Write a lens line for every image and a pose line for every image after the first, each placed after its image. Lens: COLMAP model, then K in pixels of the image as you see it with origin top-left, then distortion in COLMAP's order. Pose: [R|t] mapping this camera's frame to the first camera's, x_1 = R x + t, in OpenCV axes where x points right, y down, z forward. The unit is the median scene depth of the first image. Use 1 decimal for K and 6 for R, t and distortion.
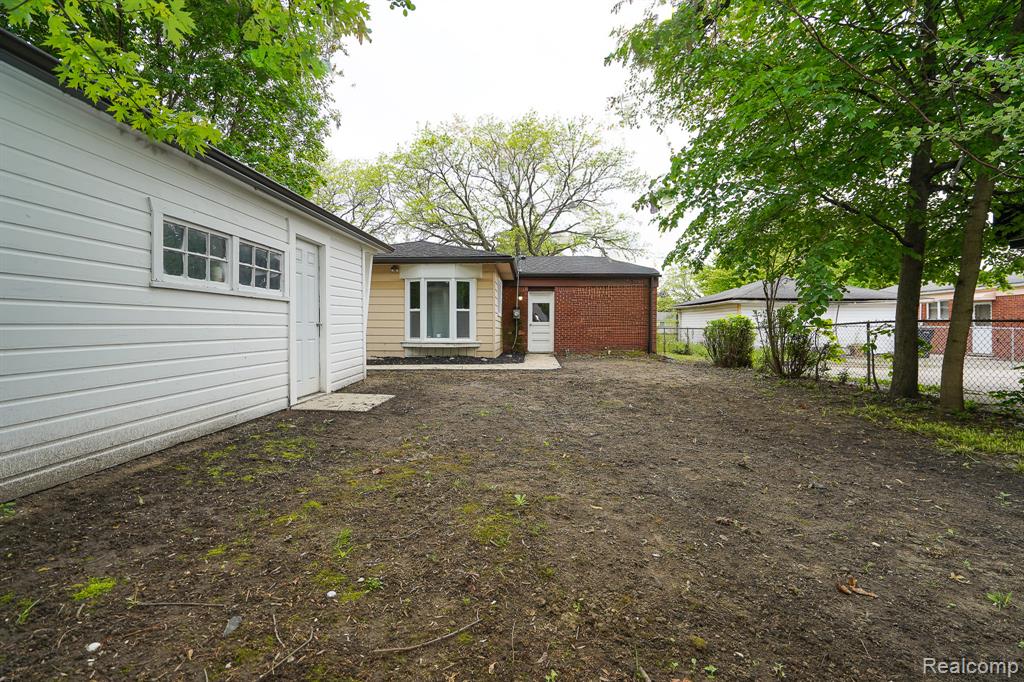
lens RADIAL K [[464.9, 0, 511.0], [0, 464.9, 333.2], [0, 0, 1]] dist [-0.000706, 0.000117]
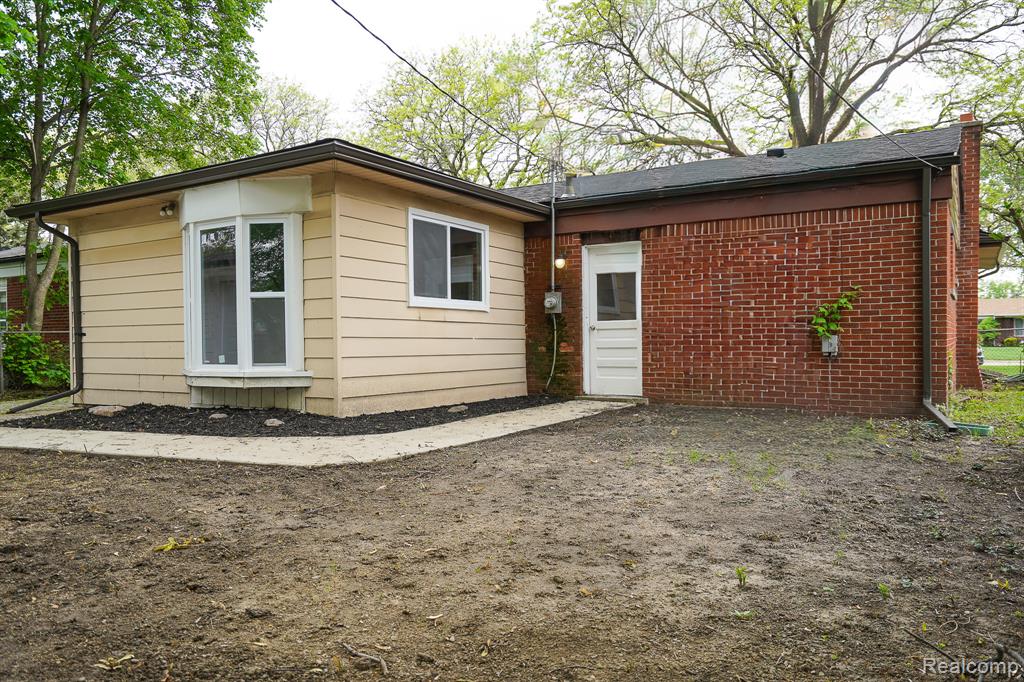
lens RADIAL K [[740.5, 0, 513.5], [0, 740.5, 345.5], [0, 0, 1]] dist [0.048110, 0.000280]
pose [[0.880248, -0.012285, -0.474356, 0.380711], [0.011193, 0.999924, -0.005126, -0.000722], [0.474383, -0.000797, 0.880318, 0.531728]]
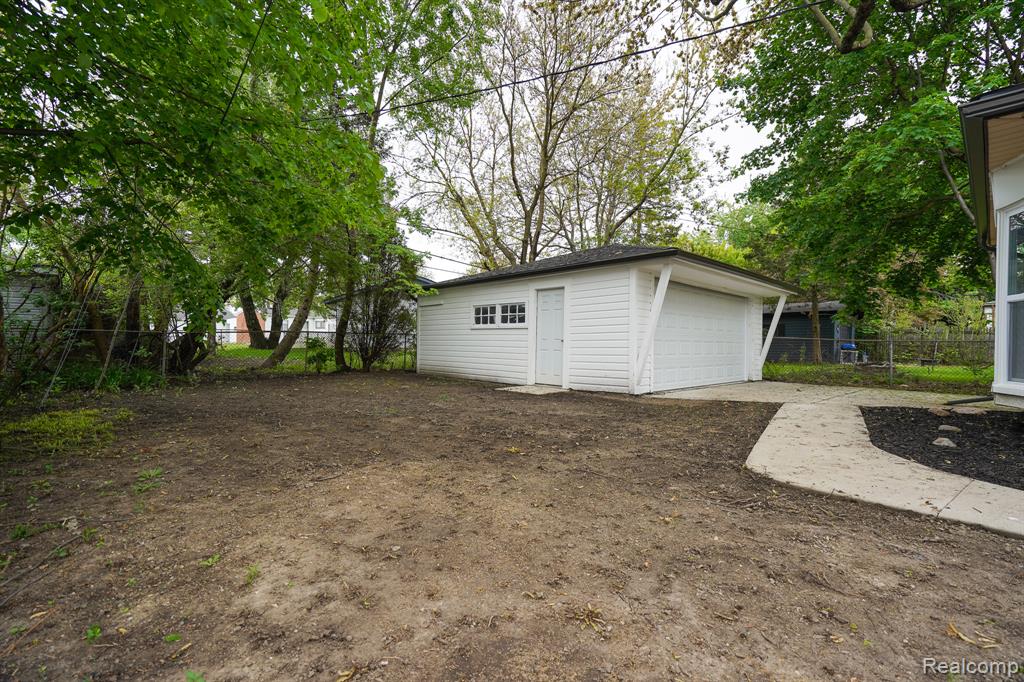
lens RADIAL K [[464.9, 0, 512.6], [0, 464.9, 341.7], [0, 0, 1]] dist [-0.000706, 0.000117]
pose [[-0.687089, -0.013353, -0.726451, 0.385367], [-0.024682, 0.999683, 0.004968, -0.009846], [0.726154, 0.021344, -0.687201, 0.952446]]
